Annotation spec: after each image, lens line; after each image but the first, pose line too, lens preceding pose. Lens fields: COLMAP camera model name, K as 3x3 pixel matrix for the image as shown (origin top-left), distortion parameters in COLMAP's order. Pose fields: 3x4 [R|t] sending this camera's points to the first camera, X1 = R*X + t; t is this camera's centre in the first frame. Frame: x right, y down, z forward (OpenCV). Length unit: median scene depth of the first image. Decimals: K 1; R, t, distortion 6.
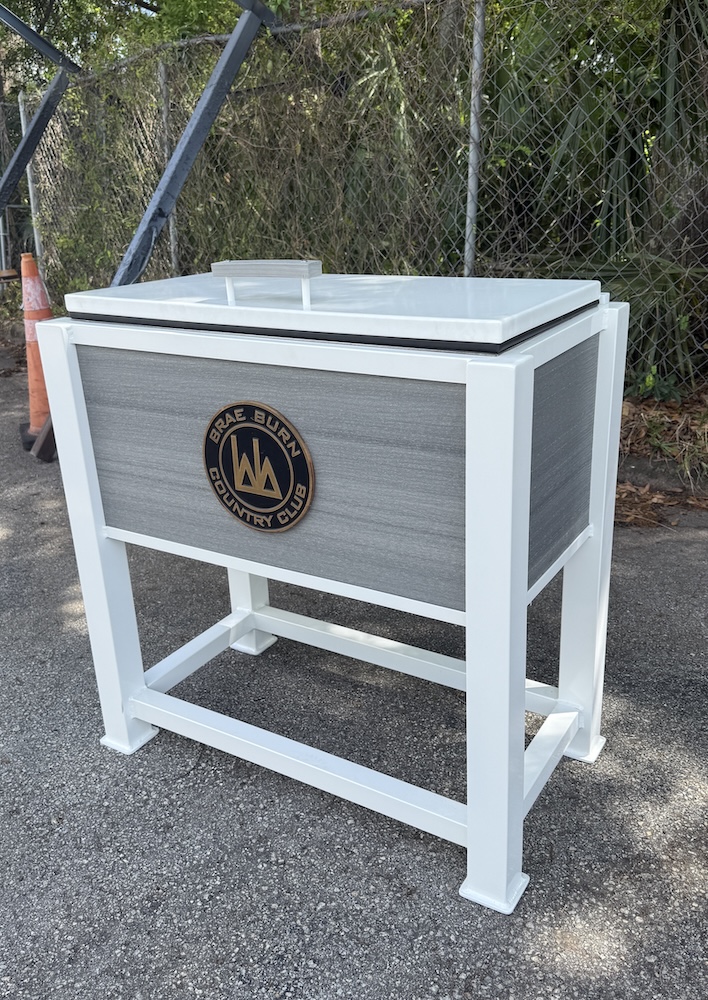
lens RADIAL K [[872.7, 0, 354.0], [0, 872.7, 500.0], [0, 0, 1]] dist [0.011386, 0.007090]
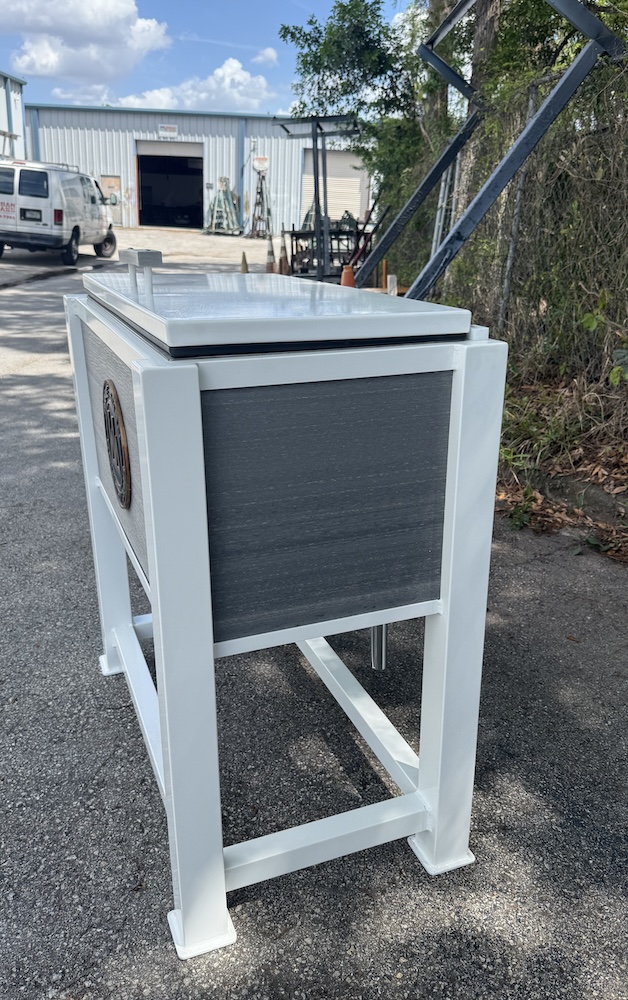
lens RADIAL K [[785.4, 0, 314.0], [0, 785.4, 500.0], [0, 0, 1]] dist [0.007043, -0.000463]
pose [[0.805796, 0.234215, -0.543908, 0.595898], [-0.238049, 0.969100, 0.064640, -0.088729], [0.542240, 0.077390, 0.836652, 0.308684]]
